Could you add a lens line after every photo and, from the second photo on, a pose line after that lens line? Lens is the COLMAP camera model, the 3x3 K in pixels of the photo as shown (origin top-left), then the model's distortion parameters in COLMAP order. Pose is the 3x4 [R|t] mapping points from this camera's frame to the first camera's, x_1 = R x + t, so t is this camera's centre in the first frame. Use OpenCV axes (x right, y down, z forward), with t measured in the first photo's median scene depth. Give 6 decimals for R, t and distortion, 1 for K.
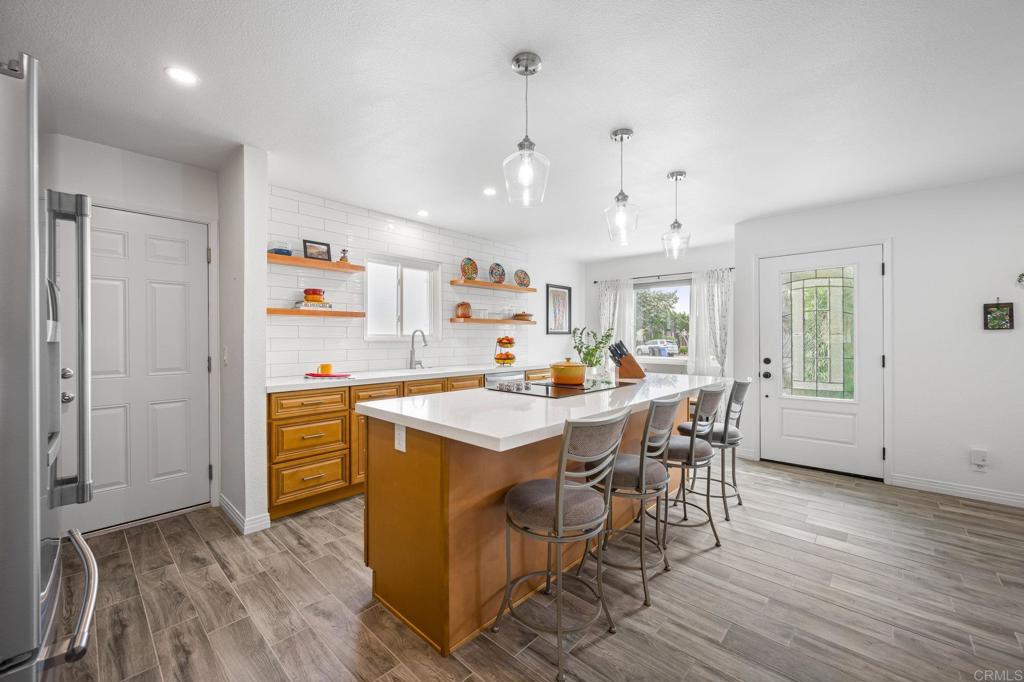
lens RADIAL K [[409.8, 0, 504.1], [0, 409.8, 338.2], [0, 0, 1]] dist [-0.004742, 0.001255]
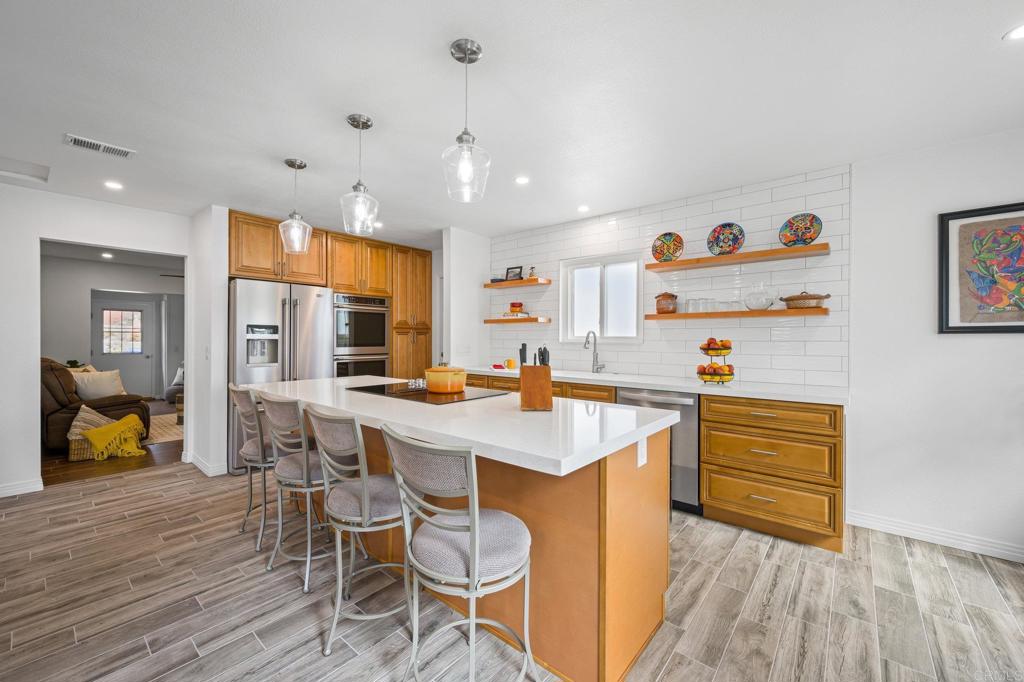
lens RADIAL K [[409.8, 0, 515.3], [0, 409.8, 344.3], [0, 0, 1]] dist [-0.004742, 0.001255]
pose [[0.055847, 0.012042, -0.998367, 0.801168], [-0.005185, 0.999917, 0.011771, -0.000207], [0.998426, 0.004519, 0.055905, 0.849582]]
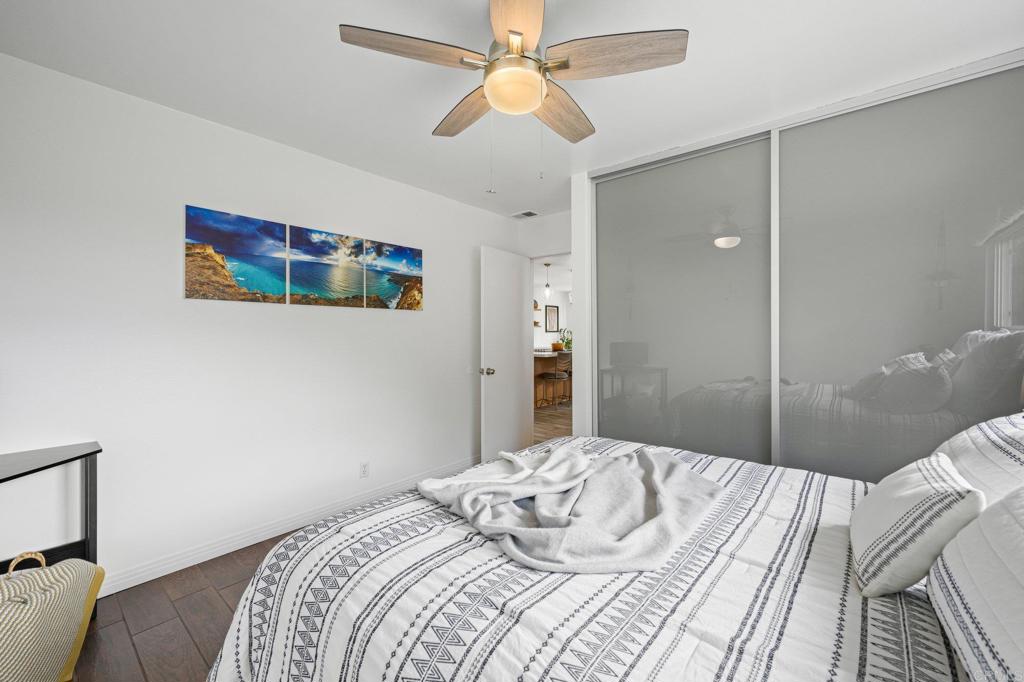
lens RADIAL K [[409.8, 0, 514.1], [0, 409.8, 337.3], [0, 0, 1]] dist [-0.004742, 0.001255]
pose [[0.998528, -0.002084, 0.054193, -0.222328], [0.001939, 0.999994, 0.002722, 0.013656], [-0.054198, -0.002613, 0.998527, -1.355771]]
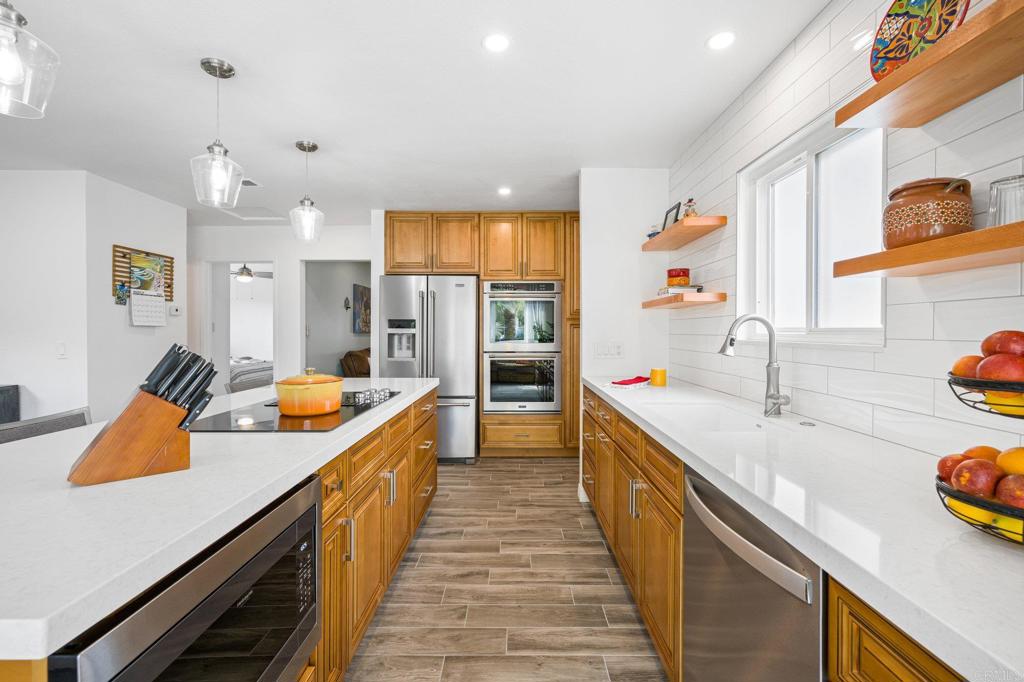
lens RADIAL K [[445.0, 0, 505.3], [0, 445.0, 334.2], [0, 0, 1]] dist [0.003135, -0.000346]
pose [[-0.734549, 0.002433, -0.678551, 0.297815], [-0.003145, 0.999971, 0.006991, -0.004965], [0.678548, 0.007269, -0.734520, 1.279164]]
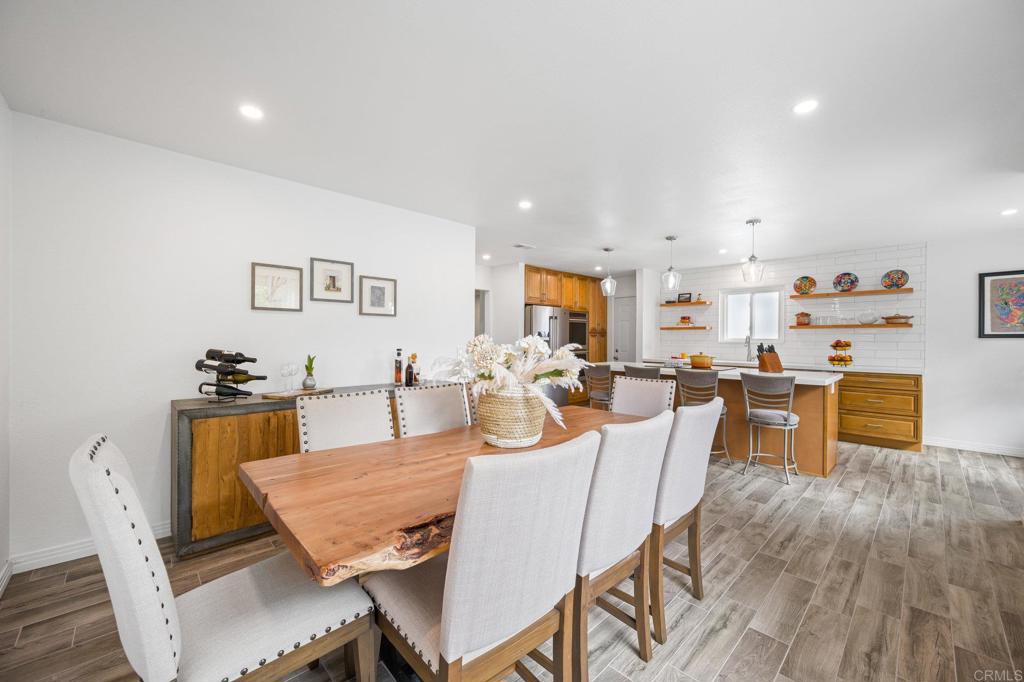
lens RADIAL K [[409.8, 0, 512.3], [0, 409.8, 344.2], [0, 0, 1]] dist [-0.004742, 0.001255]
pose [[-0.047527, 0.011215, -0.998807, 1.481294], [-0.005752, 0.999917, 0.011501, -0.001039], [0.998853, 0.006292, -0.047458, 0.220854]]
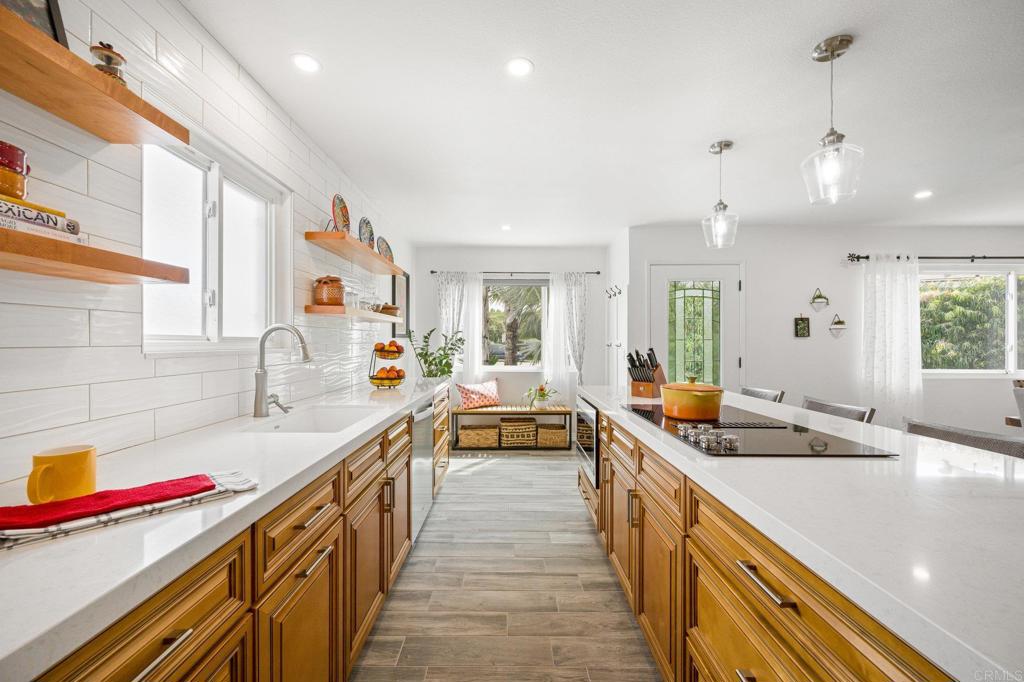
lens RADIAL K [[409.8, 0, 508.4], [0, 409.8, 339.2], [0, 0, 1]] dist [-0.004742, 0.001255]
pose [[0.725287, 0.004610, 0.688431, -0.370659], [-0.000764, 0.999982, -0.005891, -0.004142], [-0.688446, 0.003747, 0.725278, 0.567763]]
